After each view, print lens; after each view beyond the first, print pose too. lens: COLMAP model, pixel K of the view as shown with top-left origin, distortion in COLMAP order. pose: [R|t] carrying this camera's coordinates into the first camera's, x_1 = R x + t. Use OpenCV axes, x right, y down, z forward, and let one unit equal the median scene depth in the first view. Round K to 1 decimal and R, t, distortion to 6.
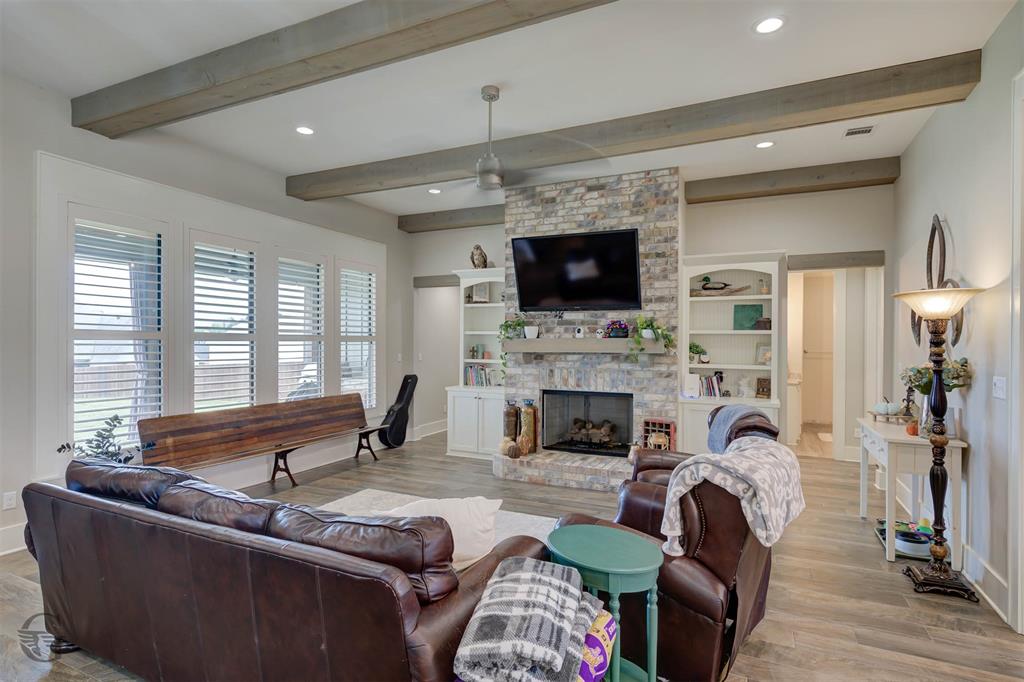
lens RADIAL K [[522.1, 0, 512.0], [0, 522.1, 341.0], [0, 0, 1]] dist [0.000944, -0.000164]
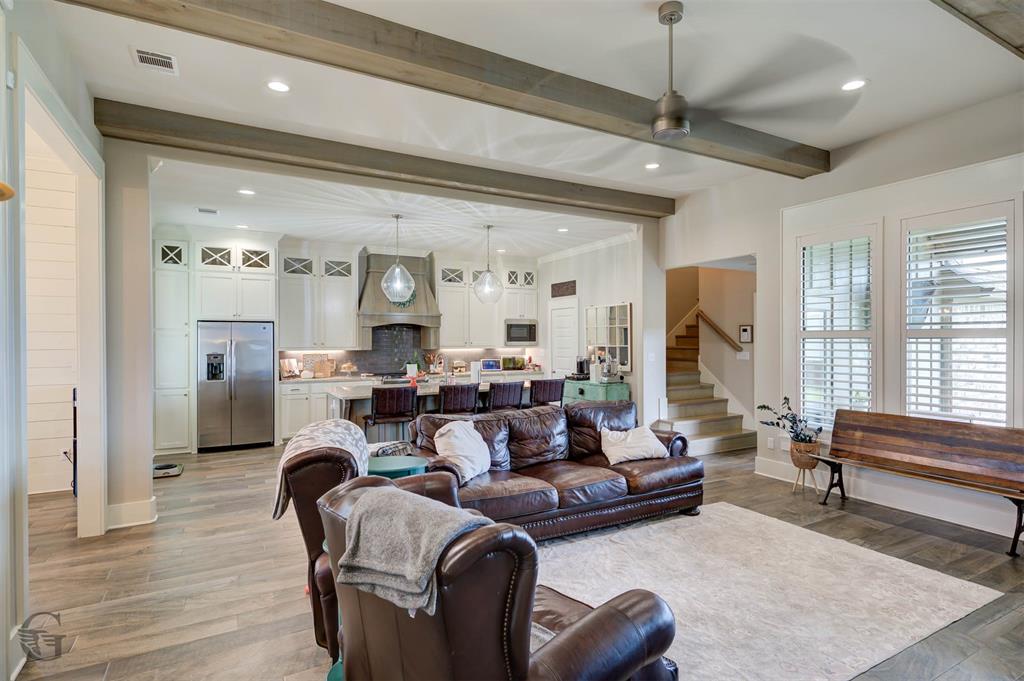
lens RADIAL K [[522.1, 0, 512.0], [0, 522.1, 340.5], [0, 0, 1]] dist [0.000944, -0.000164]
pose [[-0.592310, -0.005295, -0.805693, 0.543884], [0.000396, 0.999976, -0.006863, 0.008600], [0.805710, -0.004384, -0.592294, 0.964853]]
